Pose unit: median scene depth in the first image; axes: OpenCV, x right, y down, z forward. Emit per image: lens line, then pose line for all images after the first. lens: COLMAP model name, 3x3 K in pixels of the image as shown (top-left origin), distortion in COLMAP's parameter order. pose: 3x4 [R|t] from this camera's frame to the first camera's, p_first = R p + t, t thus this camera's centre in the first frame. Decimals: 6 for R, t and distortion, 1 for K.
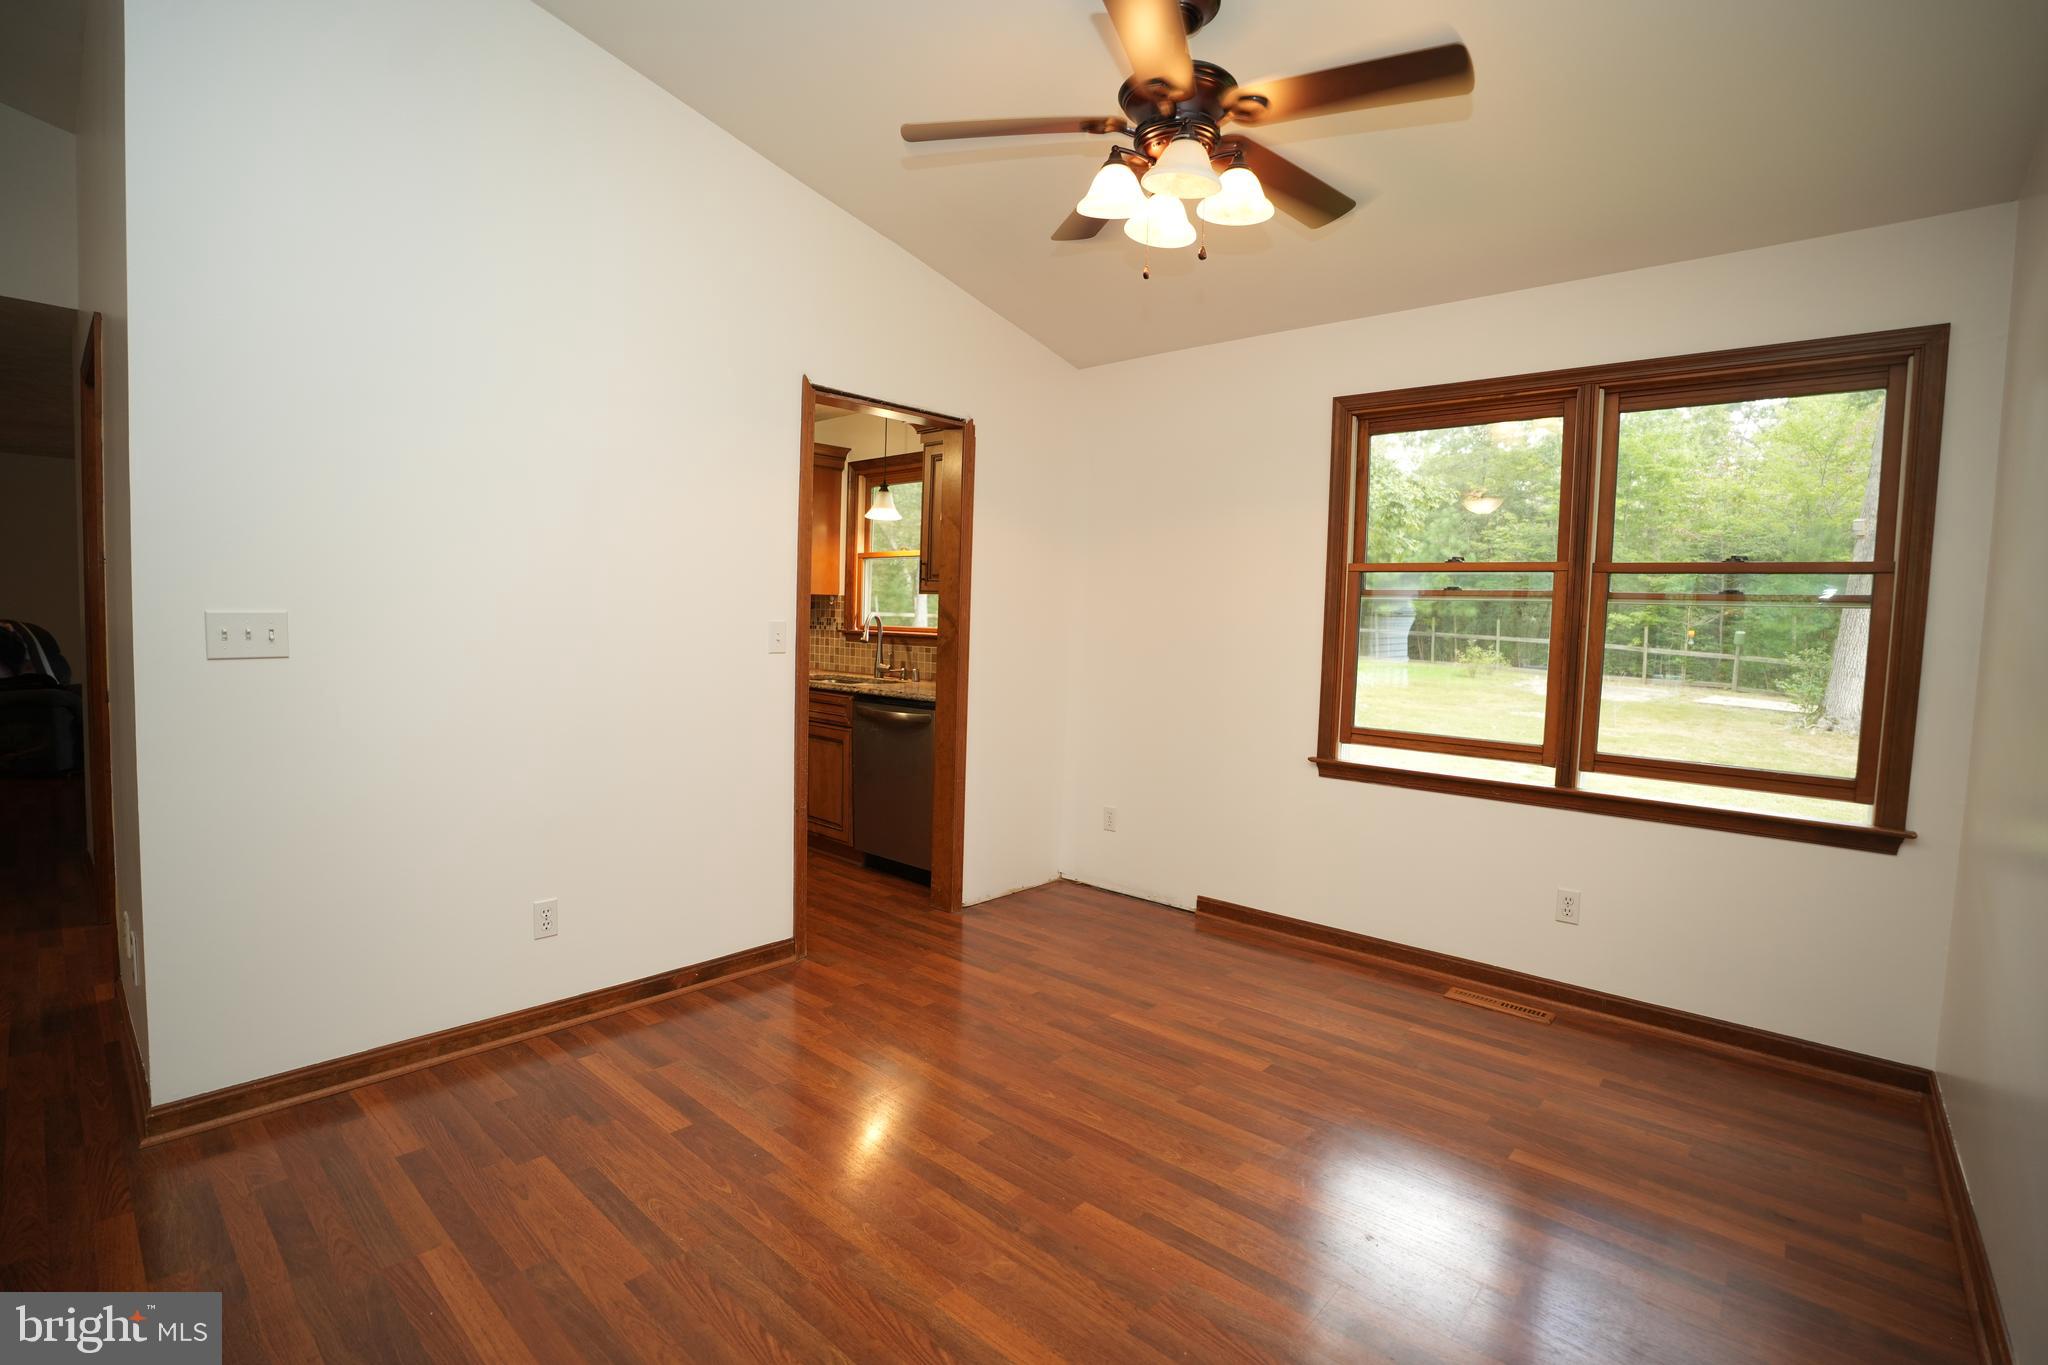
lens RADIAL K [[941.9, 0, 1024.0], [0, 941.9, 682.5], [0, 0, 1]] dist [-0.072537, 0.019780]
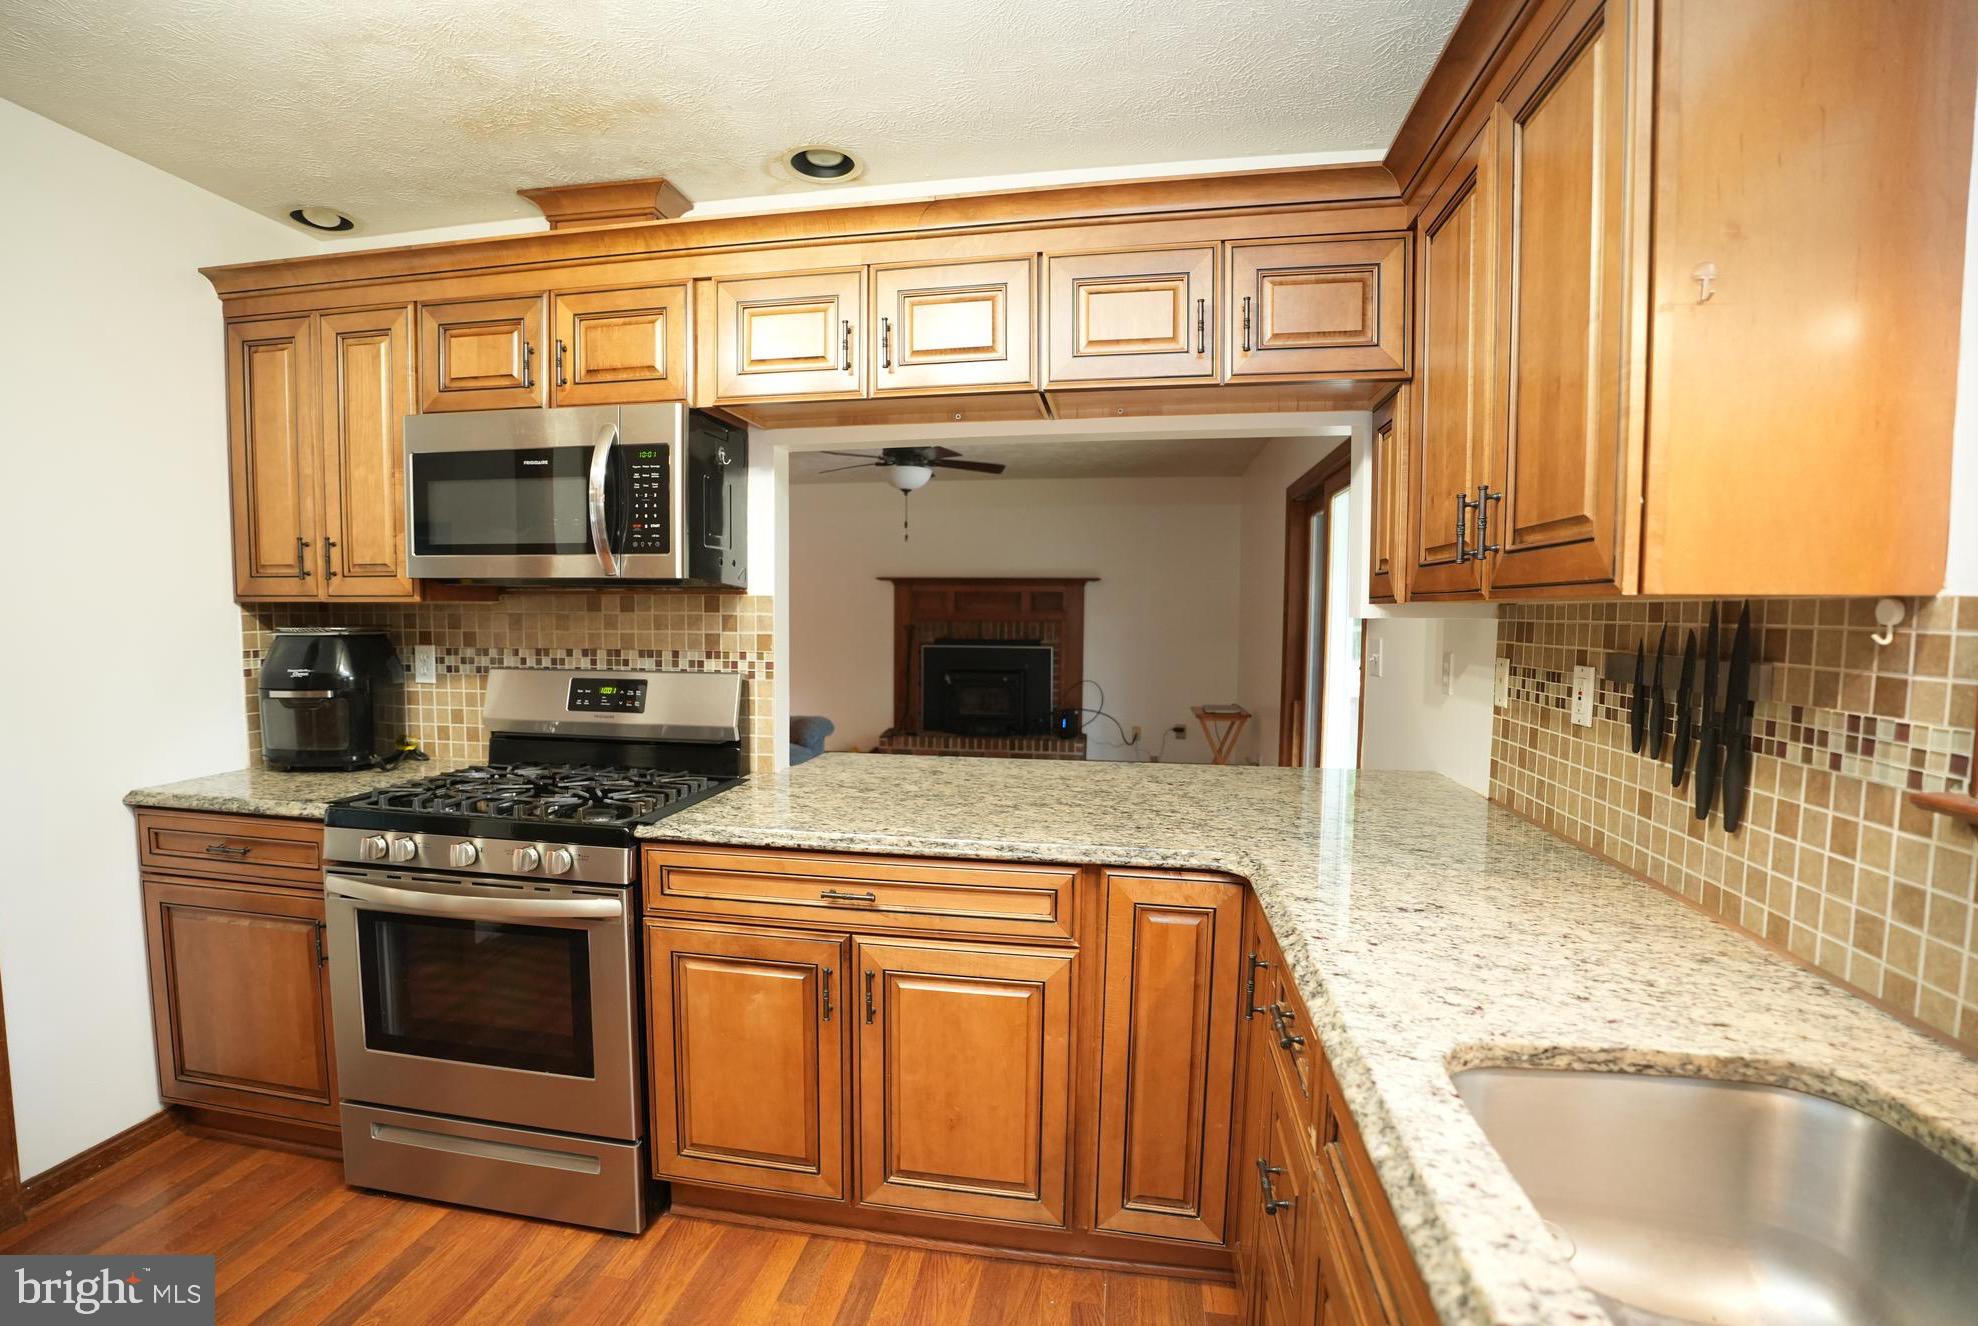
lens RADIAL K [[945.1, 0, 942.9], [0, 945.1, 679.9], [0, 0, 1]] dist [-0.073329, 0.018952]
pose [[0.508373, 0.035591, -0.860401, -0.181147], [-0.049018, 0.998722, 0.012350, -0.085261], [0.859741, 0.035897, 0.509467, 0.918499]]
